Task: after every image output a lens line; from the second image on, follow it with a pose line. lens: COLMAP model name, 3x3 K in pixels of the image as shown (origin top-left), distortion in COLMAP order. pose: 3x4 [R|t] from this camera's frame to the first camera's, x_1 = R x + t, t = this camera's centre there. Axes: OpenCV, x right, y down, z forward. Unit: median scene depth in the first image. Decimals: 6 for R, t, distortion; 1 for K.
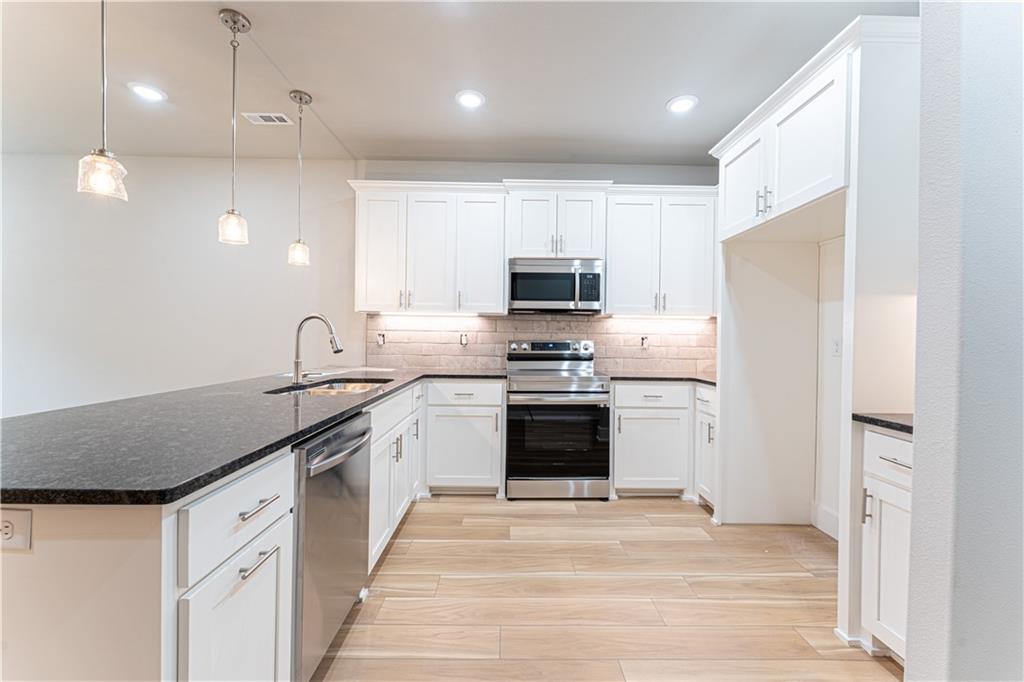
lens RADIAL K [[410.3, 0, 510.5], [0, 410.3, 340.0], [0, 0, 1]] dist [0.000297, 0.000162]
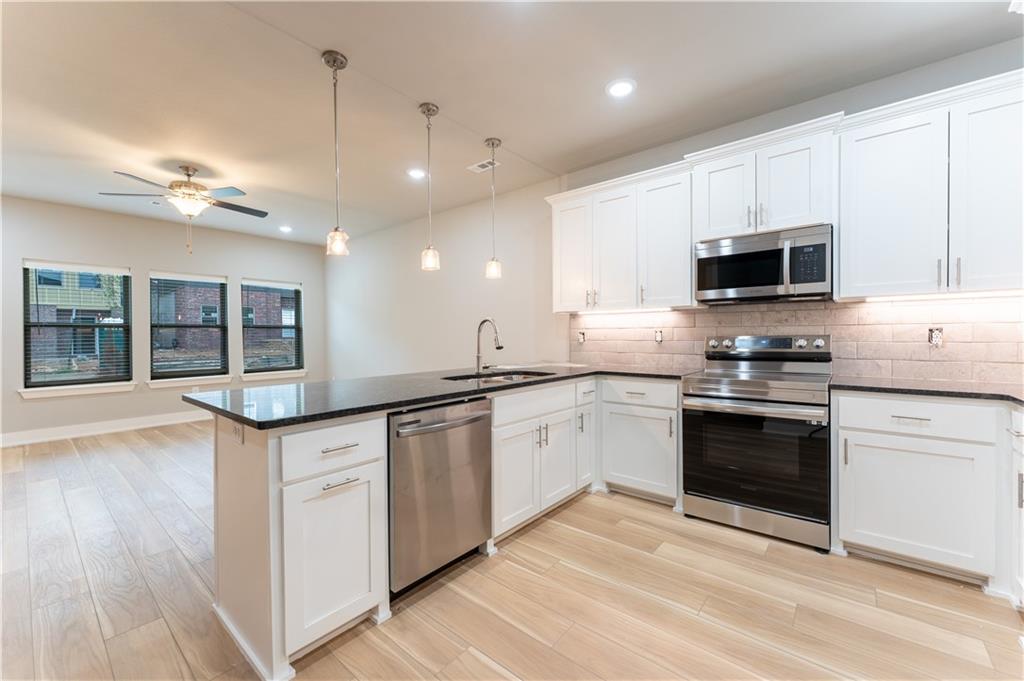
lens RADIAL K [[407.7, 0, 510.6], [0, 407.7, 339.4], [0, 0, 1]] dist [-0.000807, 0.000590]
pose [[0.759828, -0.010931, -0.650033, 0.284704], [0.013001, 0.999914, -0.001617, 0.003965], [0.649994, -0.007223, 0.759905, 0.084755]]
